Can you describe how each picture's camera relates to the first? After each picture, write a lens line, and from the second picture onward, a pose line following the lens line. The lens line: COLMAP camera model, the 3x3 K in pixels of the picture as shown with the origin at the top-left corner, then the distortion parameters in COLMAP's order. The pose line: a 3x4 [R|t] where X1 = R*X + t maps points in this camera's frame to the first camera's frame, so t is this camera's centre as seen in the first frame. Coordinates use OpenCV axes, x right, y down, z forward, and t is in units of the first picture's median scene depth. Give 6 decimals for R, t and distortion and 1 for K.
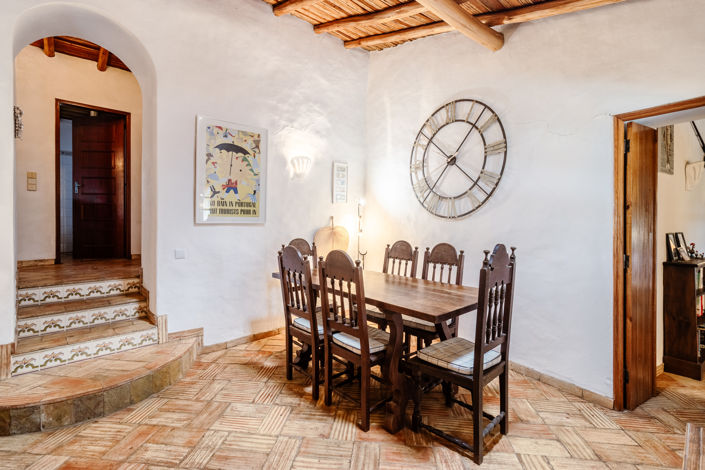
lens RADIAL K [[326.4, 0, 351.6], [0, 326.4, 222.5], [0, 0, 1]] dist [-0.000373, -0.000014]
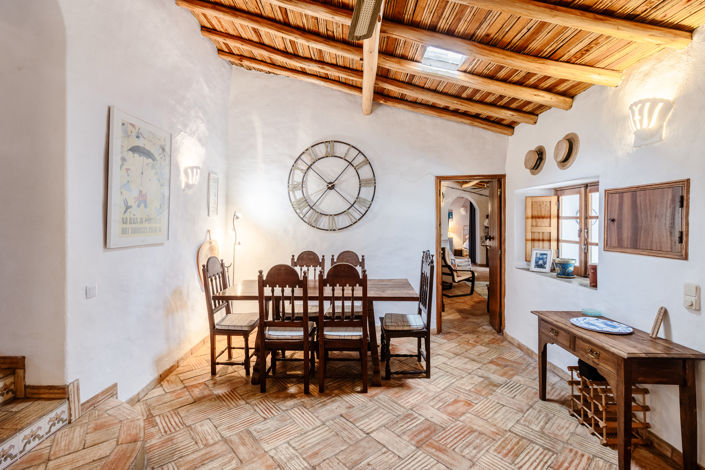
lens RADIAL K [[326.4, 0, 351.6], [0, 326.4, 222.5], [0, 0, 1]] dist [-0.000373, -0.000014]
pose [[0.676169, -0.008206, 0.736701, -0.623760], [0.008524, 0.999958, 0.003315, -0.051771], [-0.736698, 0.004039, 0.676210, 0.069008]]
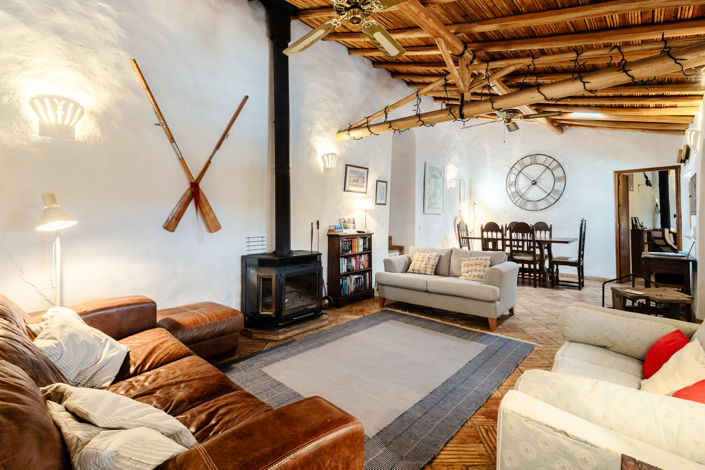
lens RADIAL K [[329.5, 0, 352.9], [0, 329.5, 210.4], [0, 0, 1]] dist [-0.001162, -0.000152]
pose [[0.995742, -0.001177, 0.092175, -1.077149], [0.003282, 0.999737, -0.022687, 0.029202], [-0.092124, 0.022893, 0.995484, -1.008406]]
